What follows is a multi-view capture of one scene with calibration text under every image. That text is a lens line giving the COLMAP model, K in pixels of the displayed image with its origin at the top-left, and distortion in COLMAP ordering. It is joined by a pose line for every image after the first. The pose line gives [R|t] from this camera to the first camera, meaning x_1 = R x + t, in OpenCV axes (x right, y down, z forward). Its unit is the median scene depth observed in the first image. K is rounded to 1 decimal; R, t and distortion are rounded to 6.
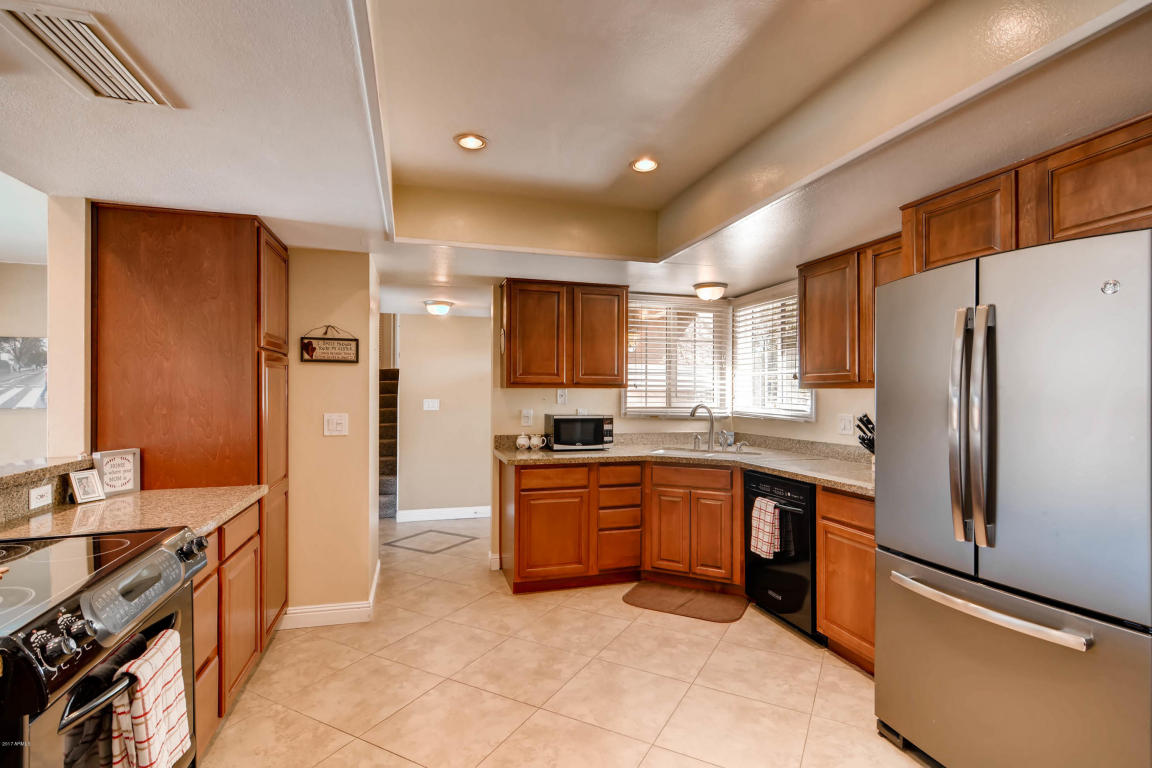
lens RADIAL K [[554.9, 0, 576.4], [0, 554.9, 389.9], [0, 0, 1]] dist [-0.000257, -0.000303]
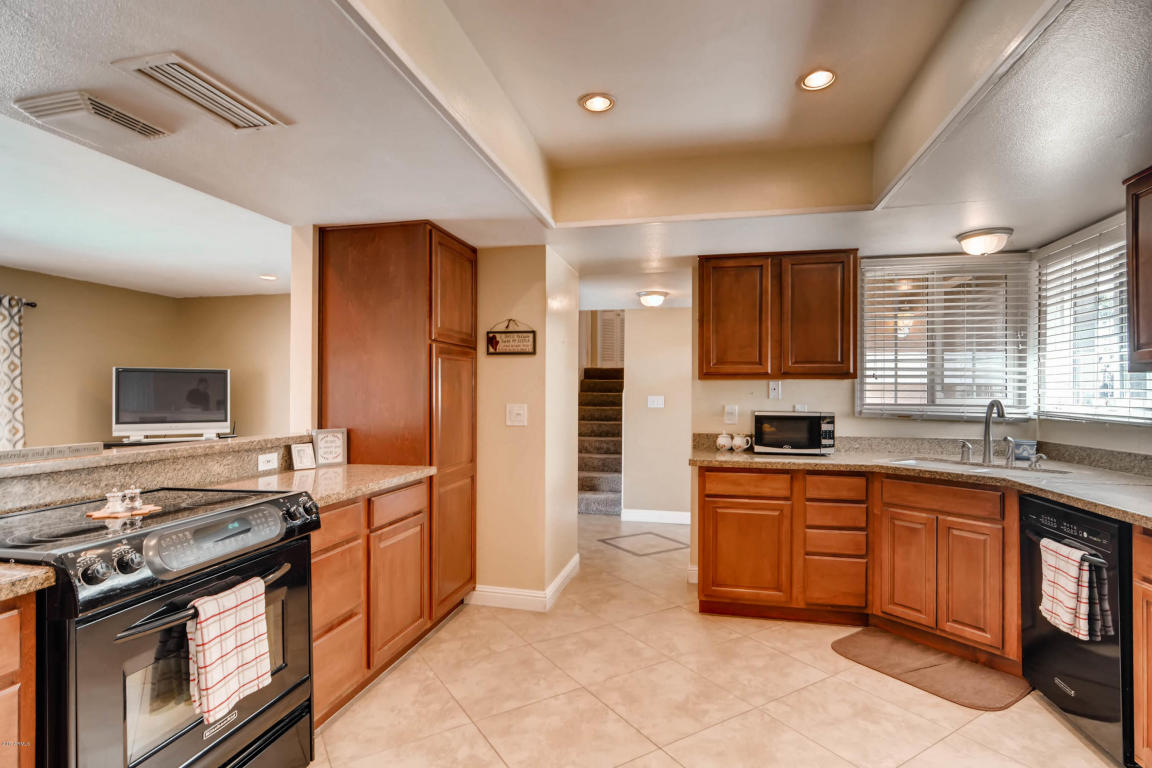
lens RADIAL K [[572.3, 0, 574.0], [0, 572.3, 392.5], [0, 0, 1]] dist [-0.001669, -0.000546]
pose [[0.871780, -0.001546, -0.489896, 0.157907], [0.000573, 0.999998, -0.002137, 0.020192], [0.489898, 0.001582, 0.871778, 0.110308]]
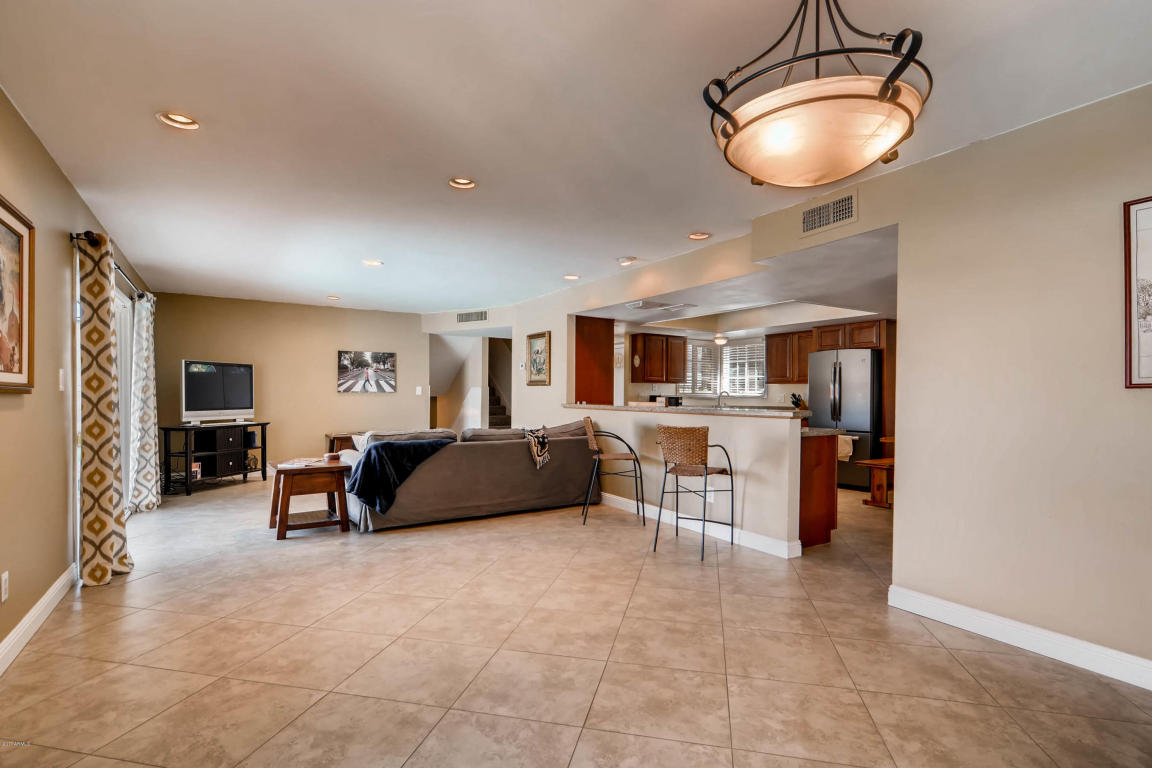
lens RADIAL K [[572.3, 0, 574.0], [0, 572.3, 392.5], [0, 0, 1]] dist [-0.001669, -0.000546]
pose [[0.962937, 0.006324, 0.269654, -1.039200], [-0.006653, 0.999978, 0.000305, 0.037857], [-0.269646, -0.002088, 0.962957, -1.154695]]
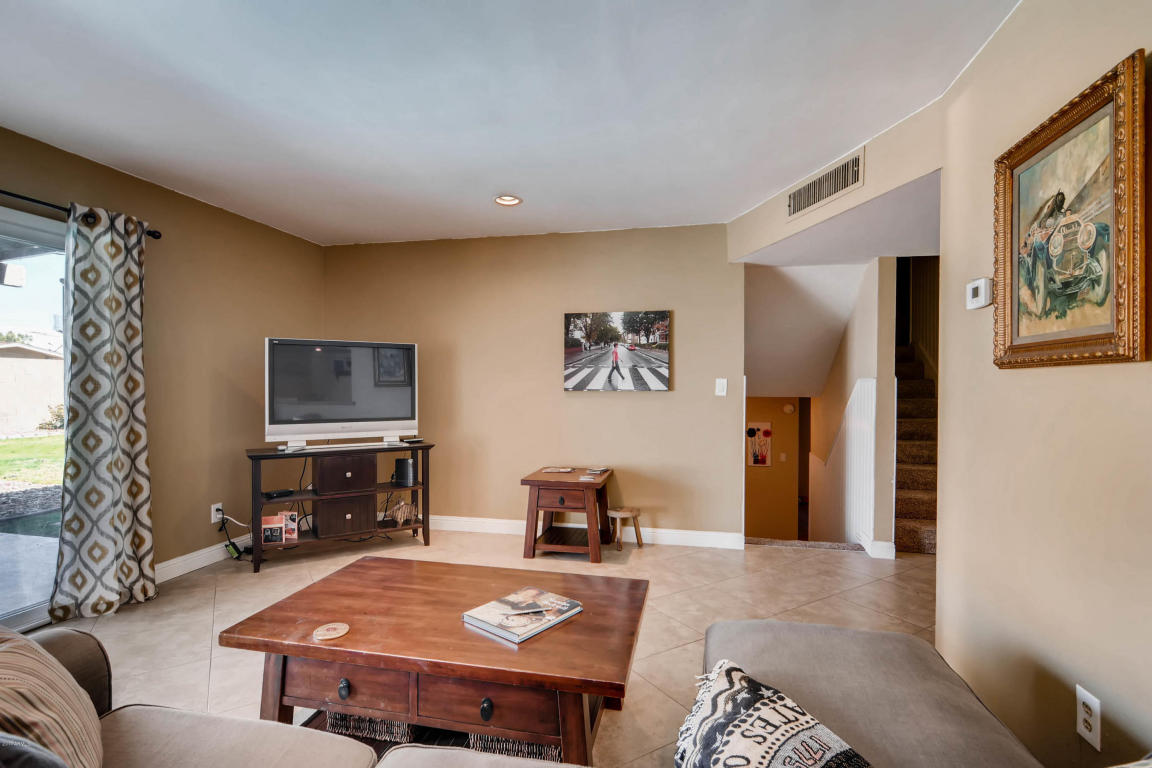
lens RADIAL K [[554.9, 0, 576.4], [0, 554.9, 389.9], [0, 0, 1]] dist [-0.000257, -0.000303]
pose [[0.877917, 0.006405, -0.478769, -0.743274], [-0.001901, 0.999949, 0.009891, 0.029897], [0.478808, -0.007774, 0.877885, 0.246578]]
